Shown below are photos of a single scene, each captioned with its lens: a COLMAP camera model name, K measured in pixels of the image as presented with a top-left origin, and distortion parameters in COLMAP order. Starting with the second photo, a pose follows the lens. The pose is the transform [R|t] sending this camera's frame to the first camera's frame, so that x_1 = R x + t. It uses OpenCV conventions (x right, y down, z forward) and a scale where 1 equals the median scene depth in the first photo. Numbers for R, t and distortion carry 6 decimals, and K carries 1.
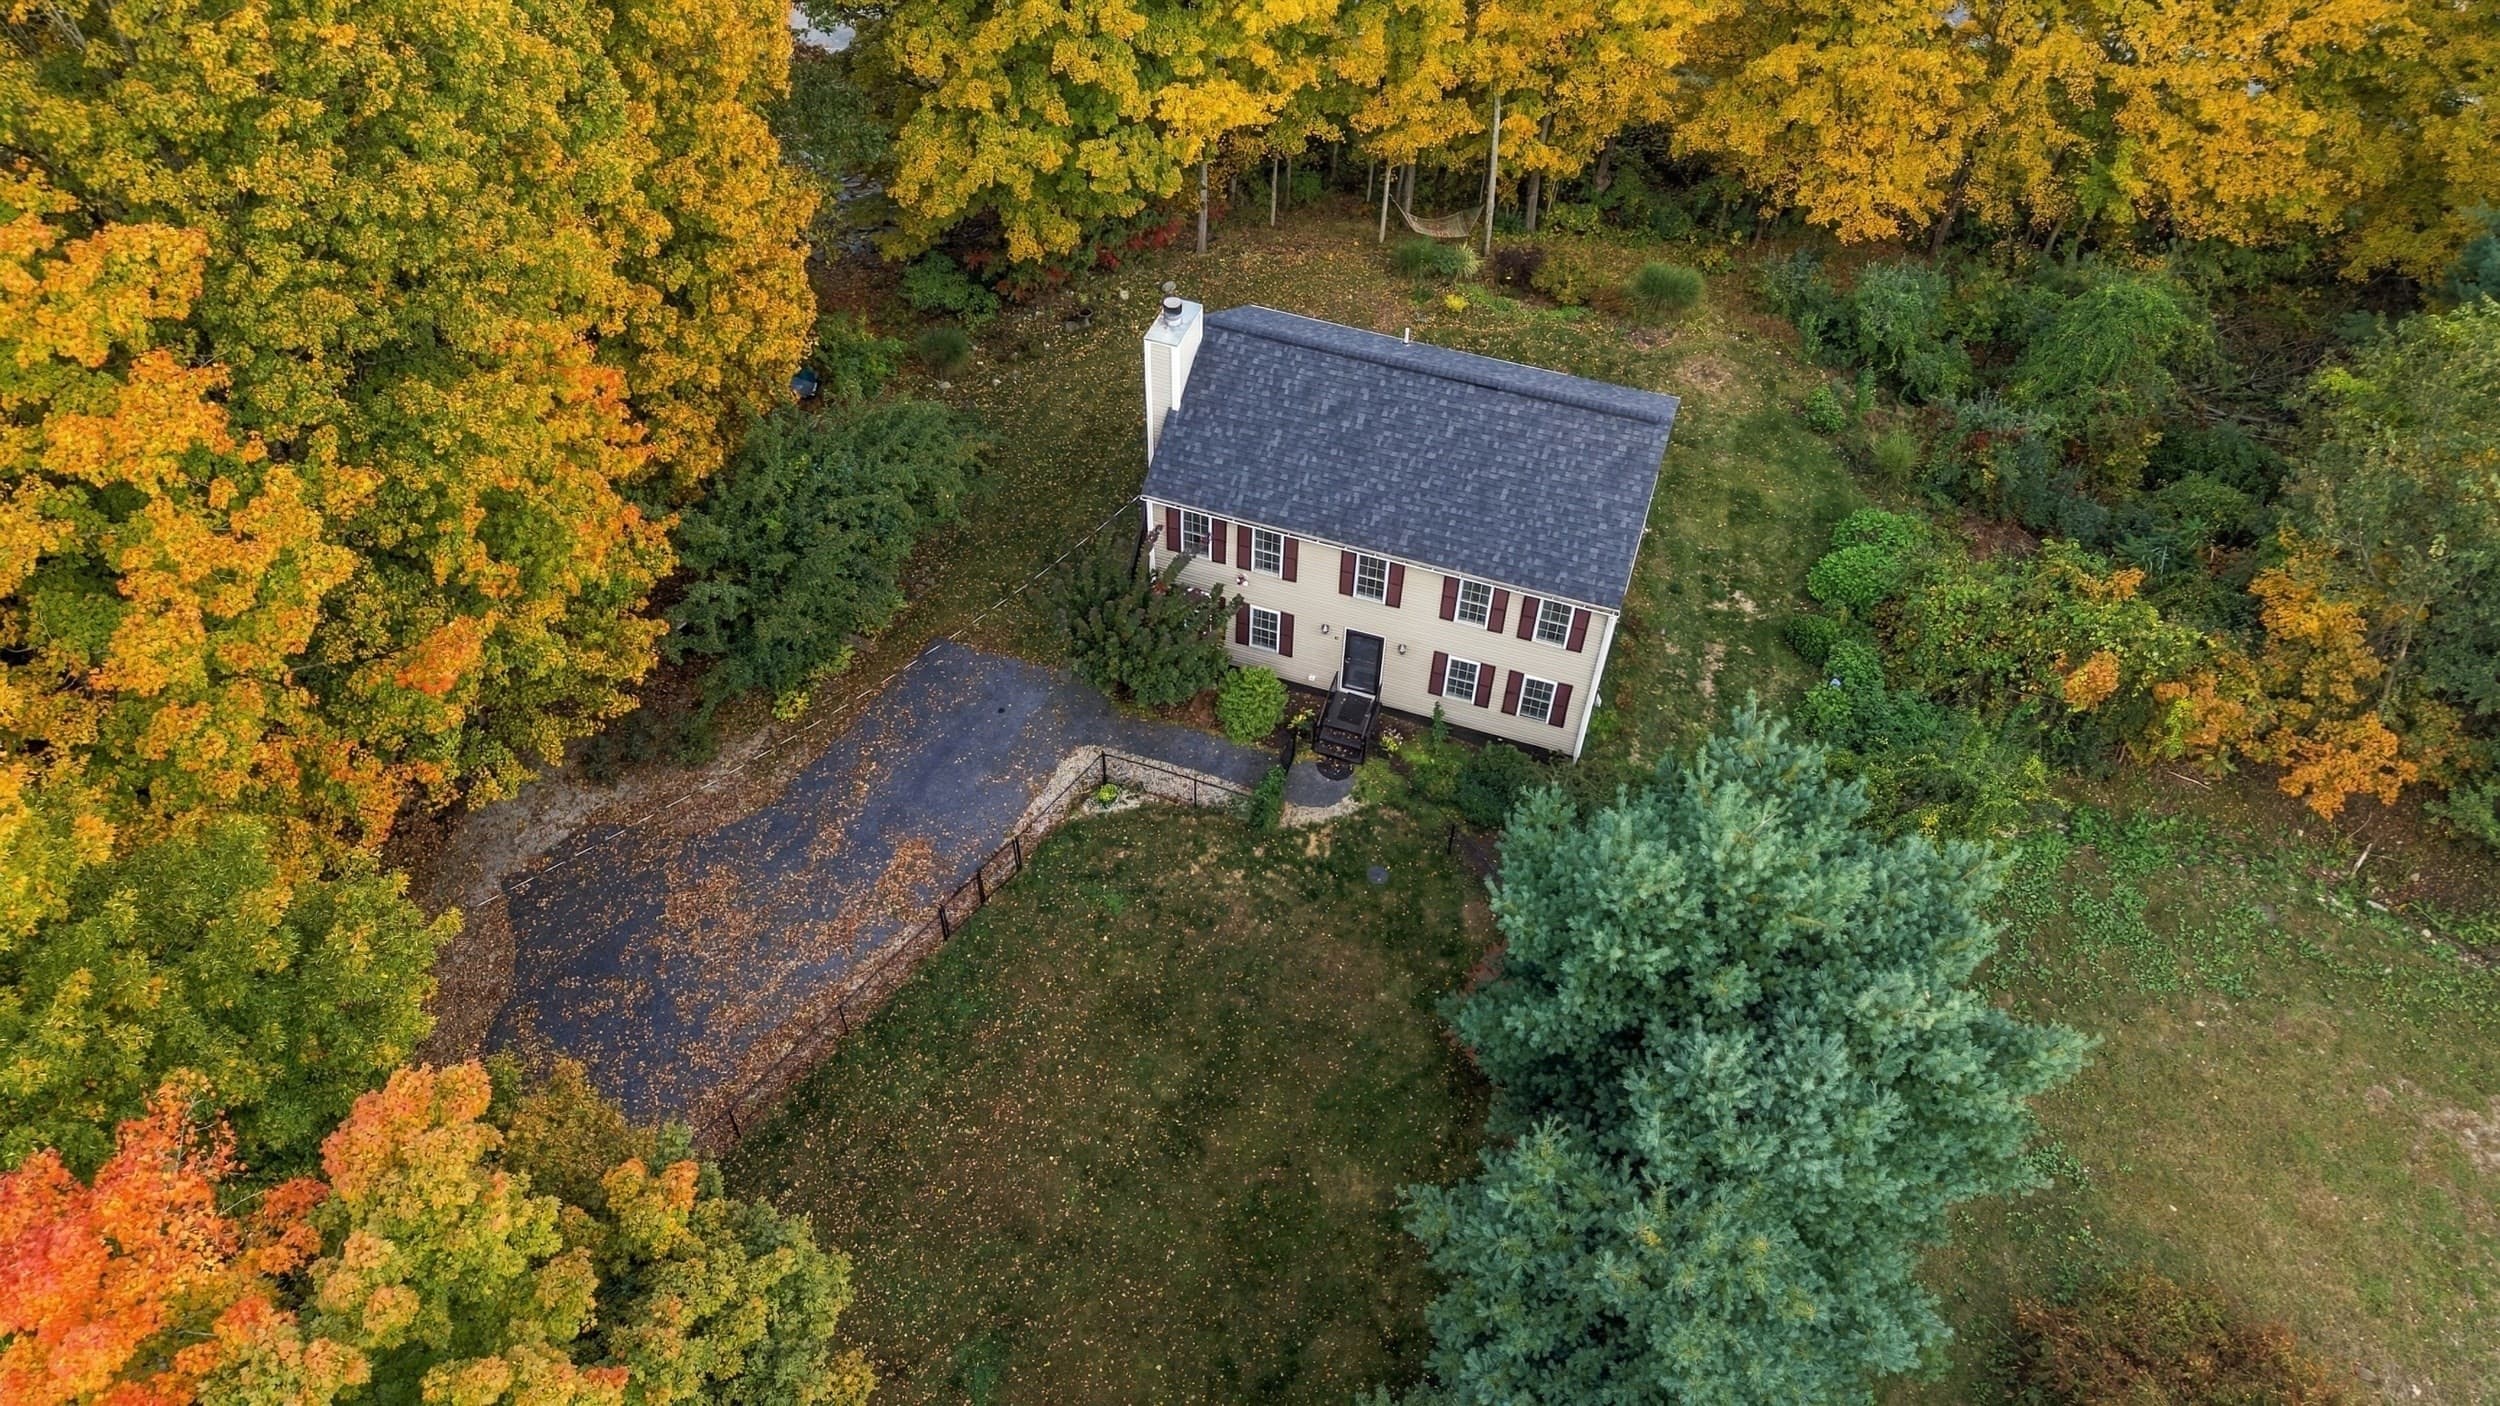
lens RADIAL K [[1727.9, 0, 1247.6], [0, 1727.9, 676.5], [0, 0, 1]] dist [0.025831, 0.000248]
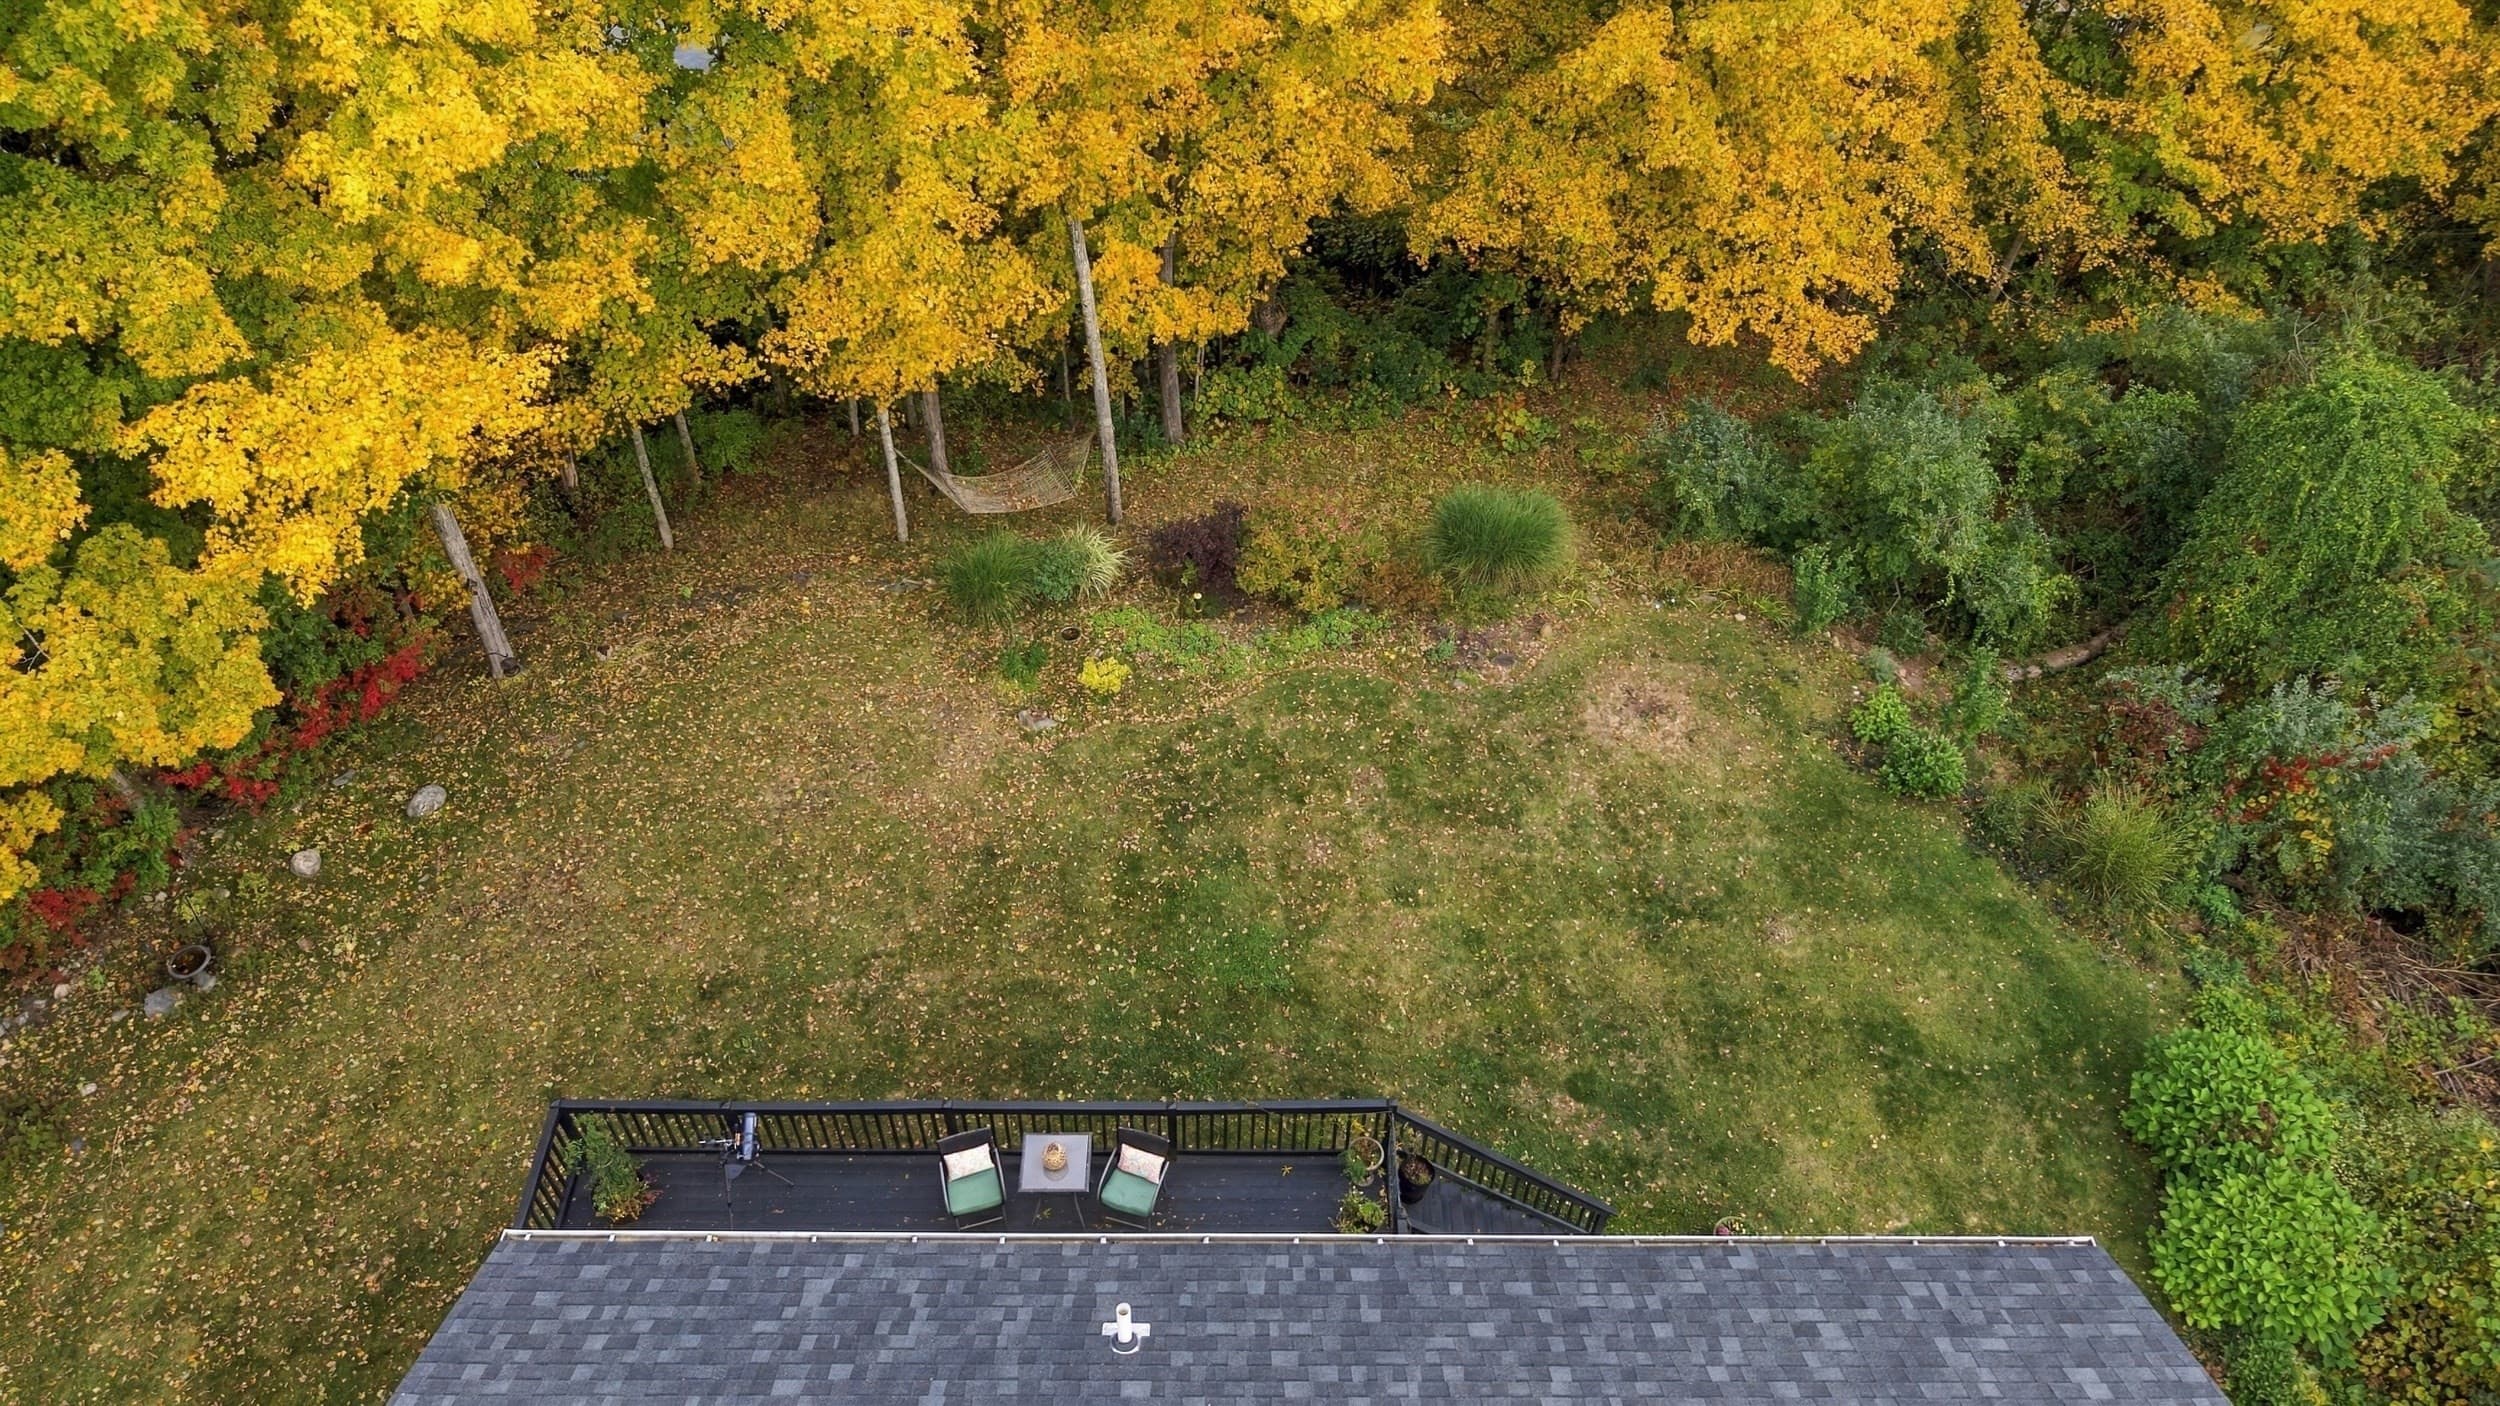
lens RADIAL K [[1668.5, 0, 1250.0], [0, 1668.5, 703.0], [0, 0, 1]] dist [0.023670, -0.005033]
pose [[0.943454, -0.246334, 0.221841, 0.055560], [0.245543, 0.968871, 0.031590, -0.207961], [-0.222717, 0.024668, 0.974571, 0.544458]]
